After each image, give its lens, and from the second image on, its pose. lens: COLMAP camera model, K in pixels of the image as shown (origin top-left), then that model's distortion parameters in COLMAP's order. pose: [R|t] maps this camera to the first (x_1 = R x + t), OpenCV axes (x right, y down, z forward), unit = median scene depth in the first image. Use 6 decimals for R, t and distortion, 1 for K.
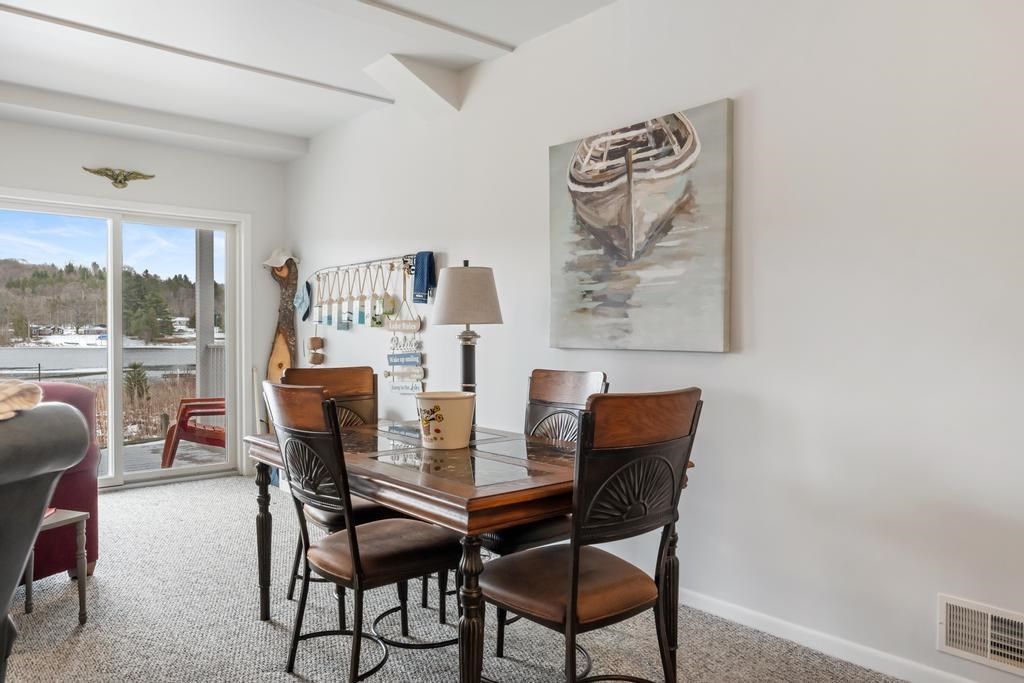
lens RADIAL K [[722.7, 0, 515.1], [0, 722.7, 336.5], [0, 0, 1]] dist [0.004619, 0.004389]
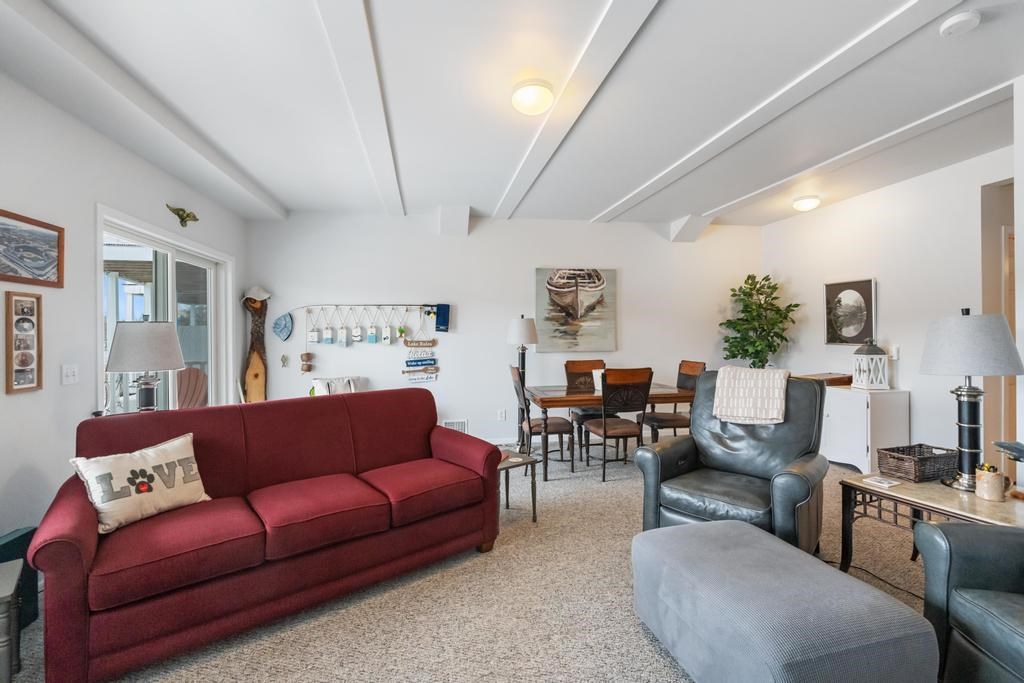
lens RADIAL K [[454.5, 0, 511.2], [0, 454.5, 339.6], [0, 0, 1]] dist [-0.007974, -0.000113]
pose [[0.518088, -0.017738, 0.855143, -1.387524], [0.014759, 0.999821, 0.011798, -0.049089], [-0.855200, 0.006509, 0.518258, 0.320632]]
